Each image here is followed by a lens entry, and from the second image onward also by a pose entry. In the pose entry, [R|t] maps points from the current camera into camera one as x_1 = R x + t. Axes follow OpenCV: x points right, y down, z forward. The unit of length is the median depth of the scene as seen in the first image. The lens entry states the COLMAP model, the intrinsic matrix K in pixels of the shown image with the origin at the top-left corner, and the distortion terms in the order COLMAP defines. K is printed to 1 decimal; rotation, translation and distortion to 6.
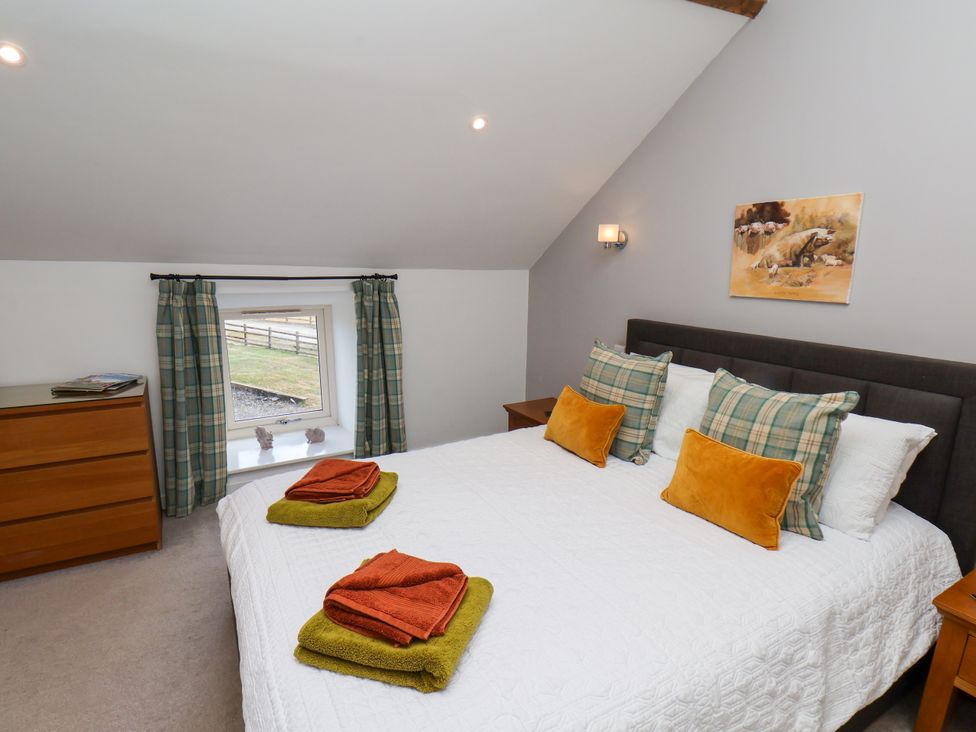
lens RADIAL K [[516.1, 0, 487.1], [0, 516.1, 375.2], [0, 0, 1]] dist [0.001303, -0.015457]
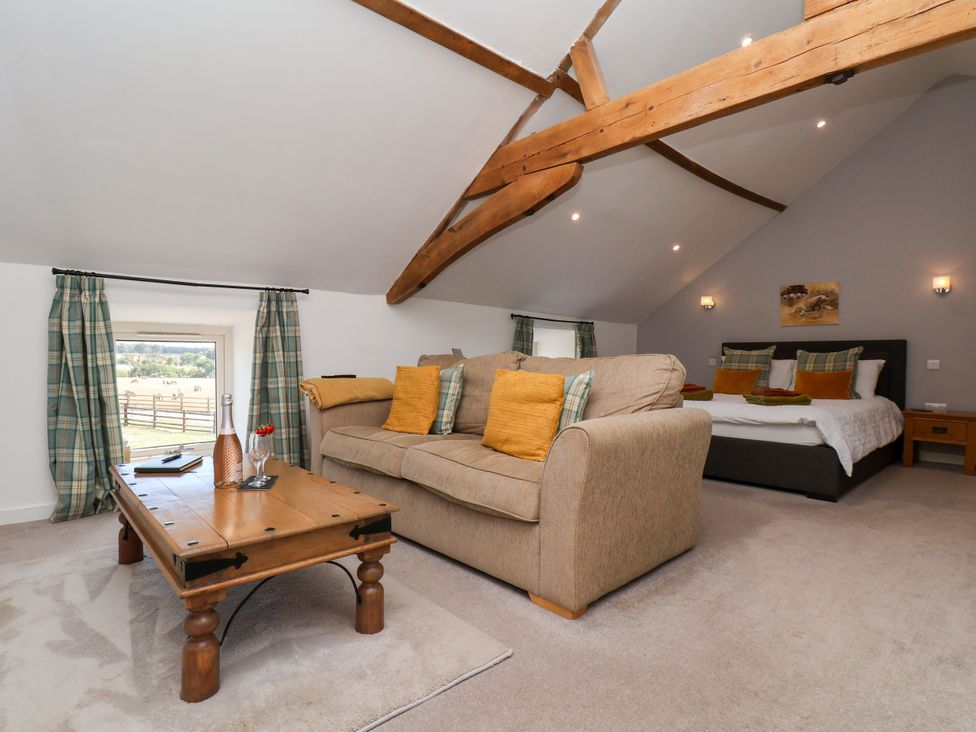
lens RADIAL K [[516.1, 0, 487.1], [0, 516.1, 375.2], [0, 0, 1]] dist [0.001303, -0.015457]
pose [[0.975185, -0.011477, 0.221095, -1.383409], [0.051194, 0.983280, -0.174757, 0.414707], [-0.215393, 0.181739, 0.959467, -0.896655]]
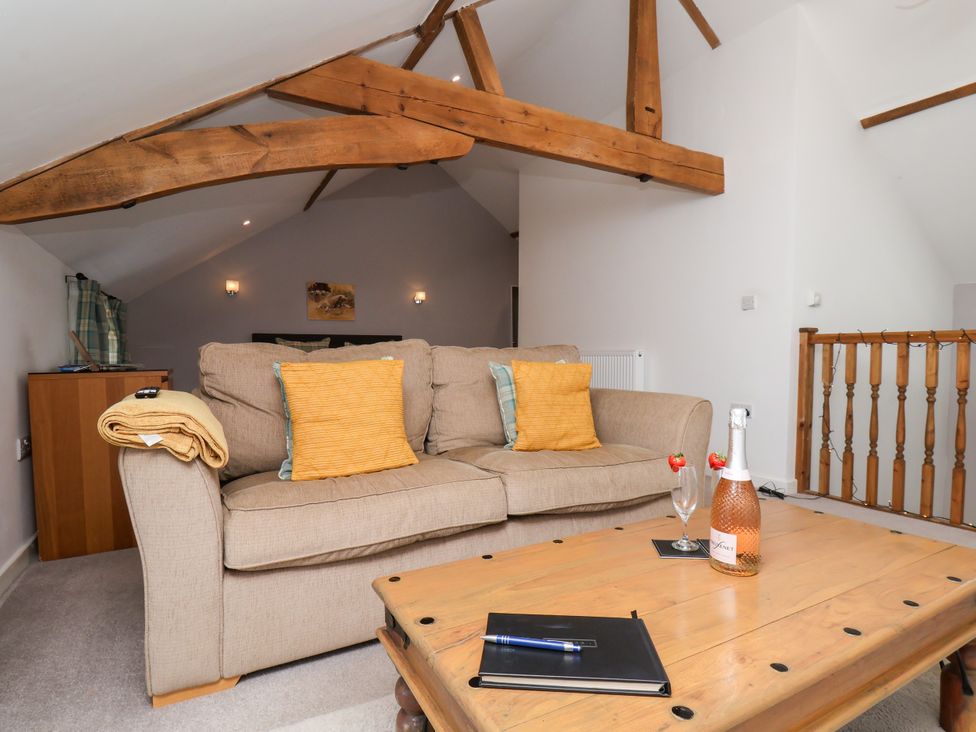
lens RADIAL K [[516.1, 0, 487.1], [0, 516.1, 375.2], [0, 0, 1]] dist [0.001303, -0.015457]
pose [[0.032989, -0.050868, 0.998160, -2.071466], [0.211988, 0.976337, 0.042750, 0.185358], [-0.976715, 0.210188, 0.042992, 0.174648]]
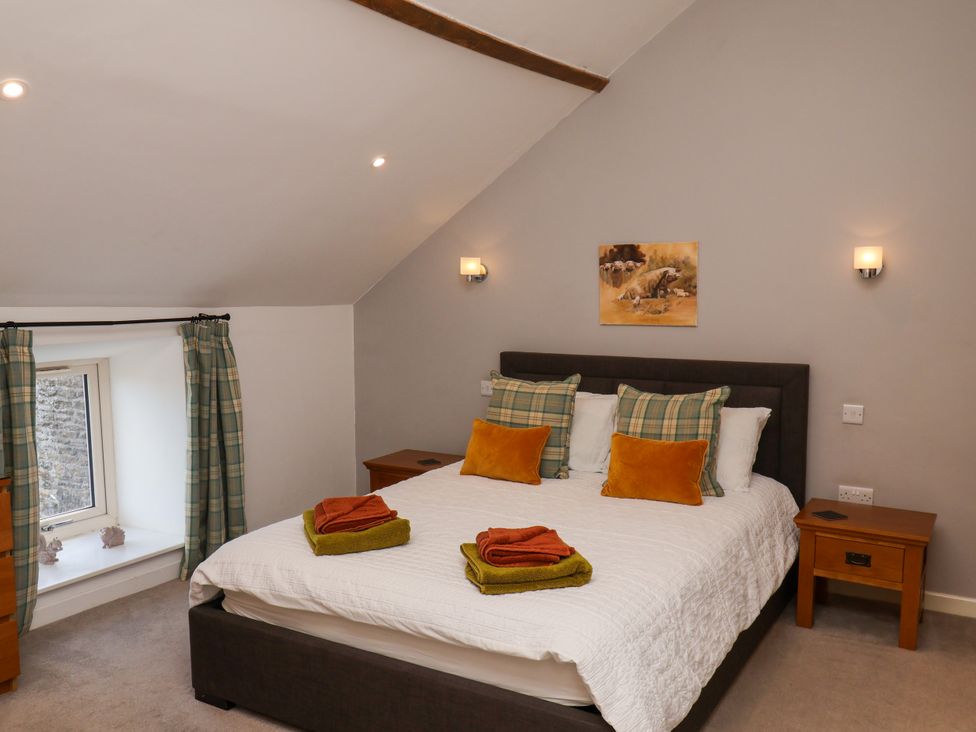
lens RADIAL K [[836.6, 0, 496.0], [0, 836.6, 371.9], [0, 0, 1]] dist [0.017853, -0.009496]
pose [[0.871871, -0.062515, 0.485730, -0.676494], [0.116639, 0.989786, -0.081975, 0.077176], [-0.475644, 0.128127, 0.870257, -0.499689]]
